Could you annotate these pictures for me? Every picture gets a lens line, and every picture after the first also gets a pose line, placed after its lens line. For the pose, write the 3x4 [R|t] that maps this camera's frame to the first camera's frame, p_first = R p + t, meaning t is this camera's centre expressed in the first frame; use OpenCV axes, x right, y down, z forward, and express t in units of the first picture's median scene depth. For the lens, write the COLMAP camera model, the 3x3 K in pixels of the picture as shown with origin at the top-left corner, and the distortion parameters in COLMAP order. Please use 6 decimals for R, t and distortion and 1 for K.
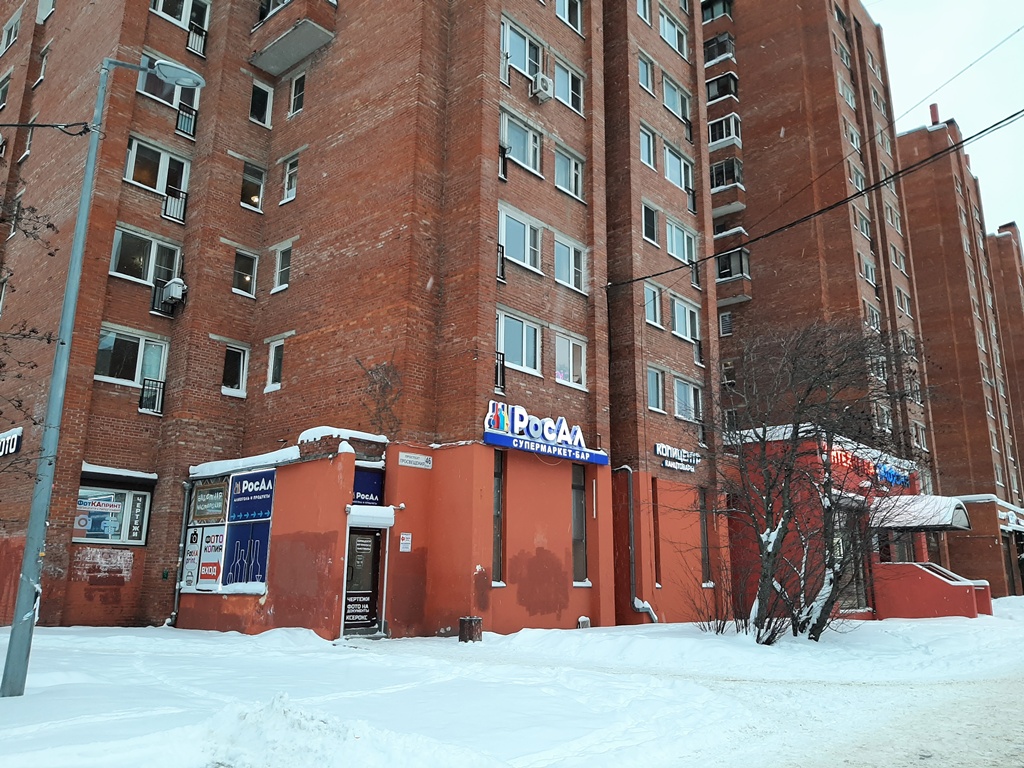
lens RADIAL K [[779.1, 0, 510.6], [0, 779.1, 381.6], [0, 0, 1]] dist [0.003911, -0.001579]
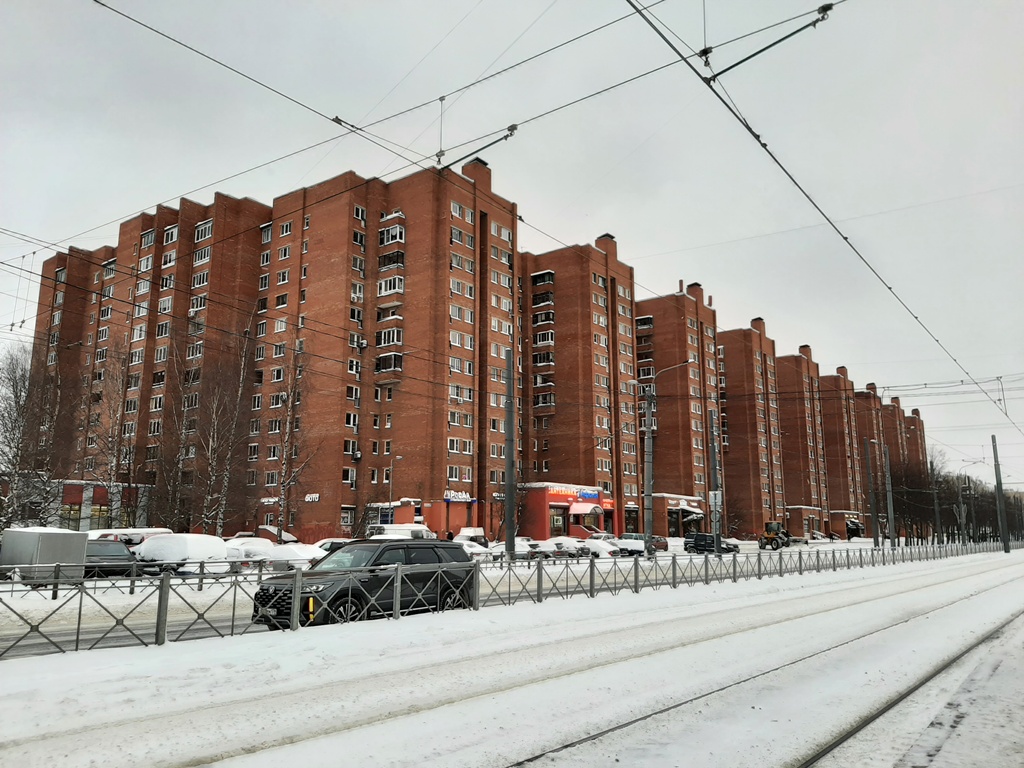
lens RADIAL K [[779.1, 0, 510.6], [0, 779.1, 381.6], [0, 0, 1]] dist [0.003911, -0.001579]
pose [[0.997771, 0.004037, 0.066609, 0.035313], [-0.007990, 0.998215, 0.059183, -0.667294], [-0.066252, -0.059584, 0.996022, -2.605476]]
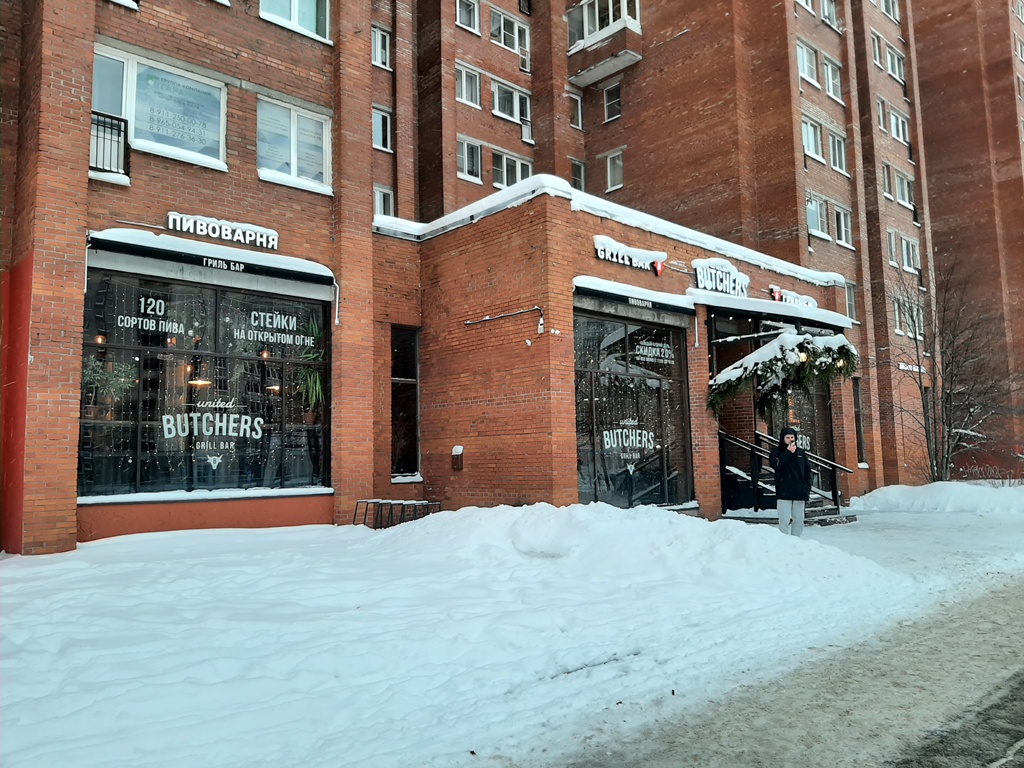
lens RADIAL K [[779.1, 0, 510.6], [0, 779.1, 381.6], [0, 0, 1]] dist [0.003911, -0.001579]
pose [[0.993205, -0.048196, -0.105928, 1.350692], [0.062253, 0.989066, 0.133690, 0.391250], [0.098326, -0.139376, 0.985346, 1.458233]]
